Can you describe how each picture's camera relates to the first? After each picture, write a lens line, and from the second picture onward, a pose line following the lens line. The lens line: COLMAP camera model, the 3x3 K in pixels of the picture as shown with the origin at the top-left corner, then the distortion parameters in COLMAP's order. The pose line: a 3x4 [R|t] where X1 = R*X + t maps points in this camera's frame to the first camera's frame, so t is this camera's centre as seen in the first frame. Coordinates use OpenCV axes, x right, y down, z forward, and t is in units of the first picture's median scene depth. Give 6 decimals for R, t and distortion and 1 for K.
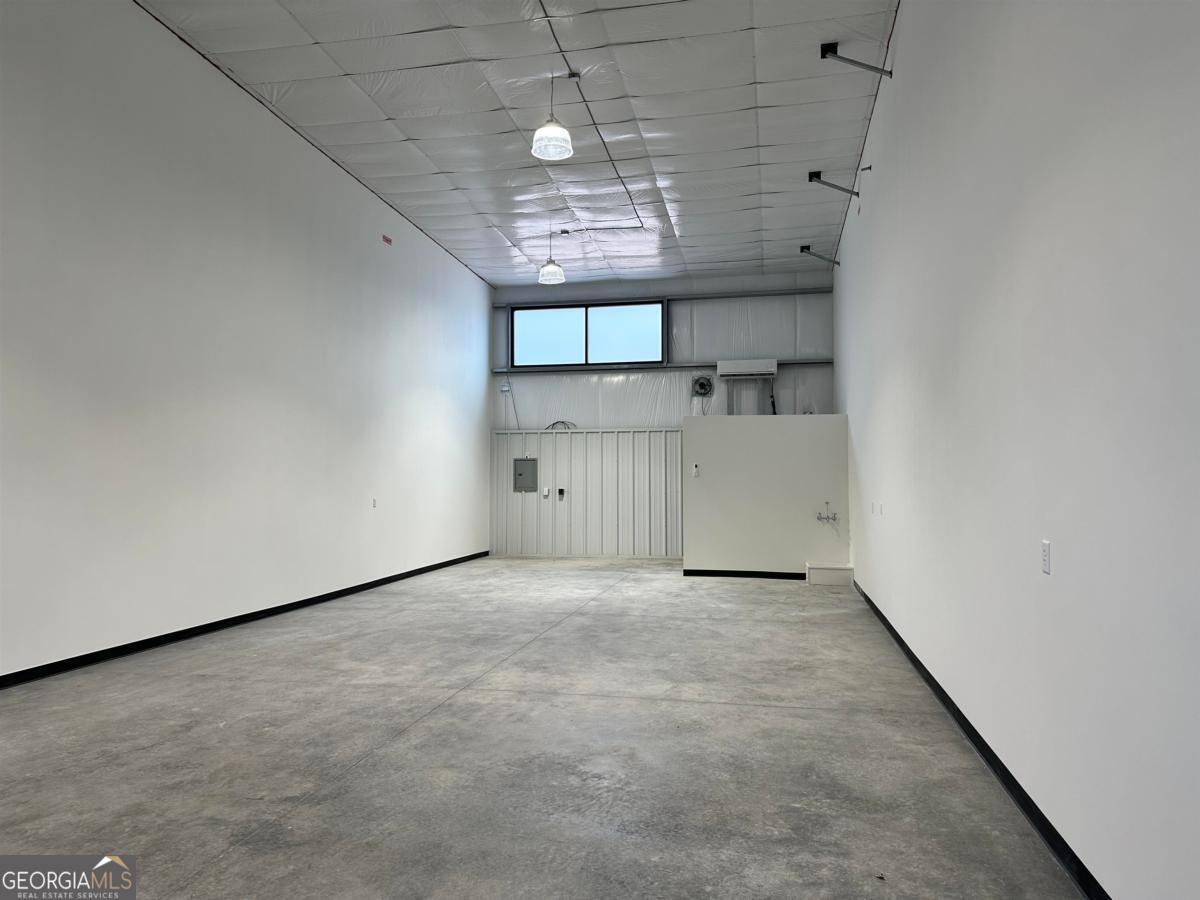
lens RADIAL K [[859.8, 0, 600.2], [0, 859.8, 479.0], [0, 0, 1]] dist [0.042631, -0.048815]
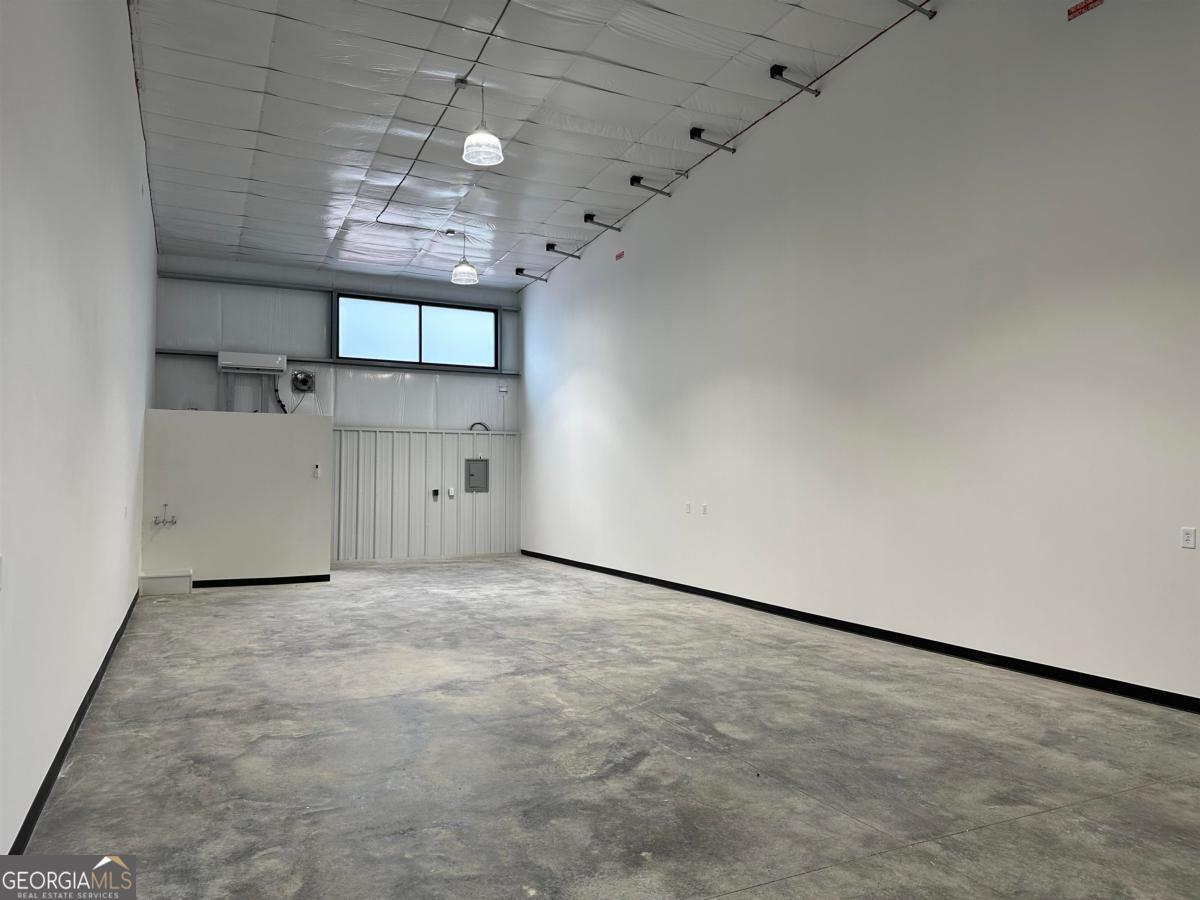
lens RADIAL K [[859.8, 0, 606.6], [0, 859.8, 490.1], [0, 0, 1]] dist [0.042631, -0.048815]
pose [[0.768409, -0.008392, 0.639905, -0.528834], [0.000873, 0.999927, 0.012065, 0.000541], [-0.639959, -0.008712, 0.768360, 0.111736]]
